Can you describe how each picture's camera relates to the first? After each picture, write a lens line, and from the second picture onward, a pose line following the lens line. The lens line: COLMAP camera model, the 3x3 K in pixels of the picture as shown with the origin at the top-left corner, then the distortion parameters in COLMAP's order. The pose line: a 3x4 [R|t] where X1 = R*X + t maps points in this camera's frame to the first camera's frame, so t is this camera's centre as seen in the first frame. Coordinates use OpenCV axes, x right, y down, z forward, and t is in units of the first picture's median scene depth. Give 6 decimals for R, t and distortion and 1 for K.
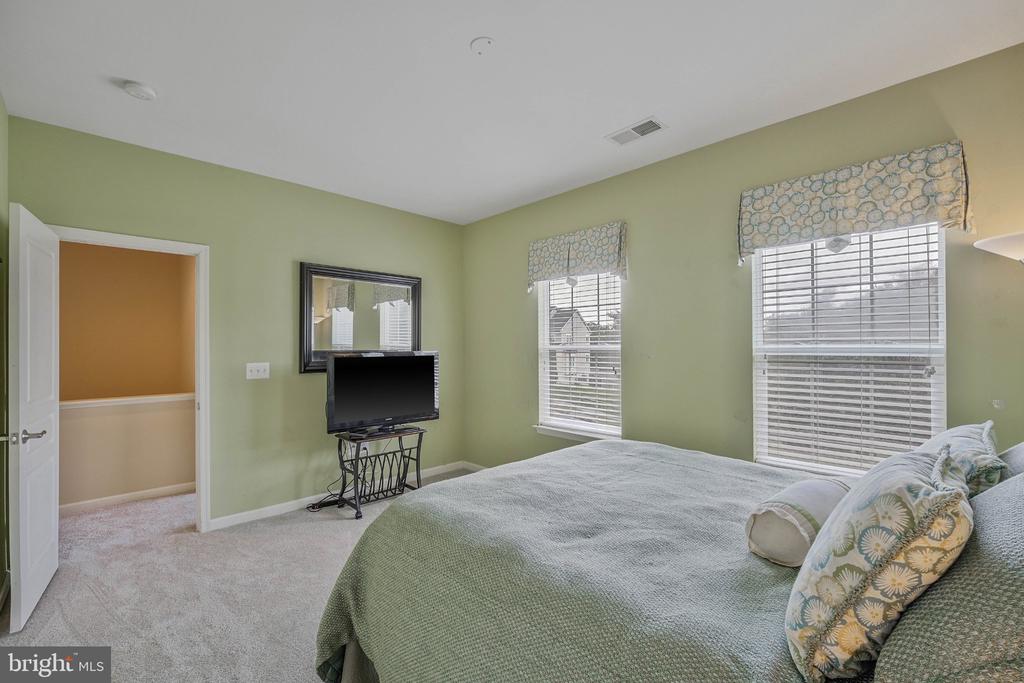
lens RADIAL K [[417.0, 0, 520.7], [0, 417.0, 343.9], [0, 0, 1]] dist [0.002363, 0.000191]
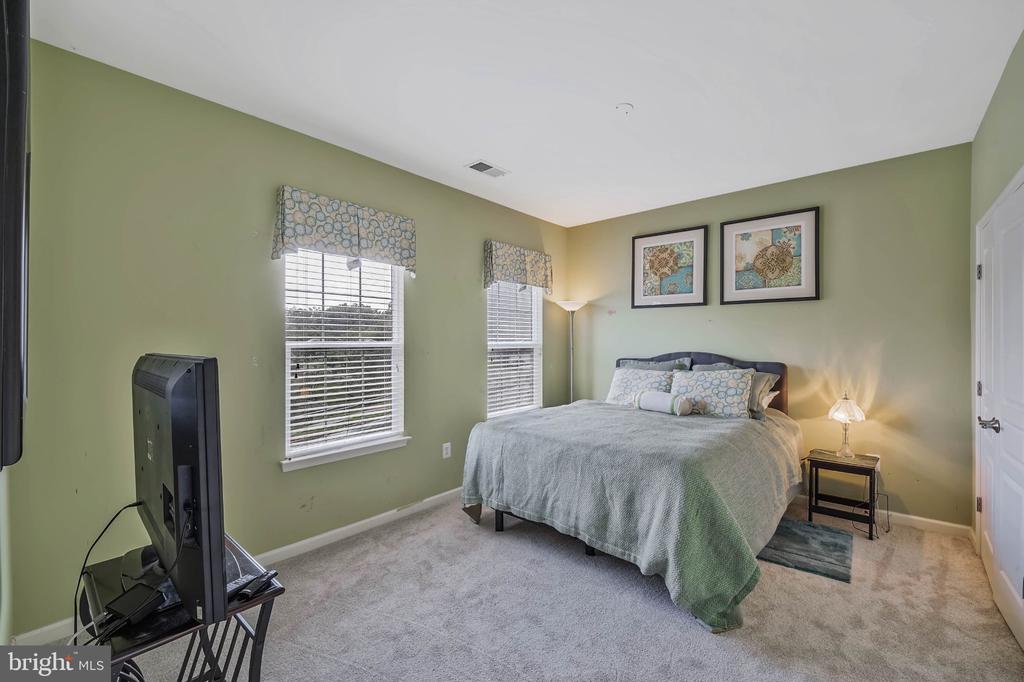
lens RADIAL K [[420.8, 0, 512.0], [0, 420.8, 341.0], [0, 0, 1]] dist [0.016037, -0.000159]
pose [[-0.064054, 0.002874, 0.997942, -0.781601], [-0.001957, 0.999994, -0.003005, 0.004034], [-0.997945, -0.002145, -0.064048, 0.806201]]
